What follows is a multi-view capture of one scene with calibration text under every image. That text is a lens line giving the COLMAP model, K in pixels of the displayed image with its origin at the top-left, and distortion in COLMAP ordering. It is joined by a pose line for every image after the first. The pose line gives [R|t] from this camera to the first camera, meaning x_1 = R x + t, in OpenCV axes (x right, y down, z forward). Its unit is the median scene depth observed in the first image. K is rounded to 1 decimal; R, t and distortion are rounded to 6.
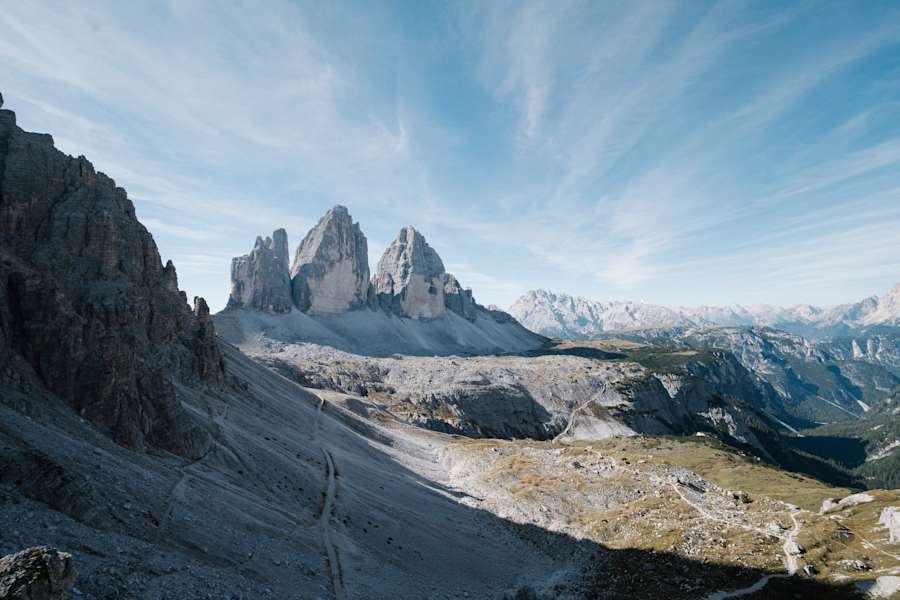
lens RADIAL K [[386.6, 0, 450.0], [0, 386.6, 300.0], [0, 0, 1]] dist [-0.001206, -0.000363]
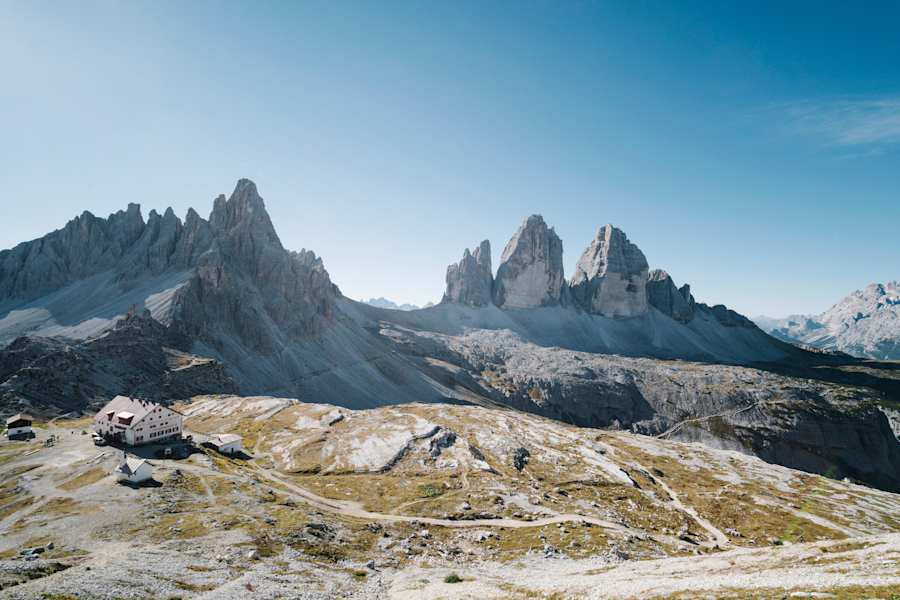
lens RADIAL K [[386.6, 0, 450.0], [0, 386.6, 300.0], [0, 0, 1]] dist [-0.001206, -0.000363]
pose [[0.779555, 0.020195, -0.626009, 0.234441], [-0.008825, 0.999735, 0.021263, -0.013119], [0.626272, -0.011051, 0.779526, -0.052108]]
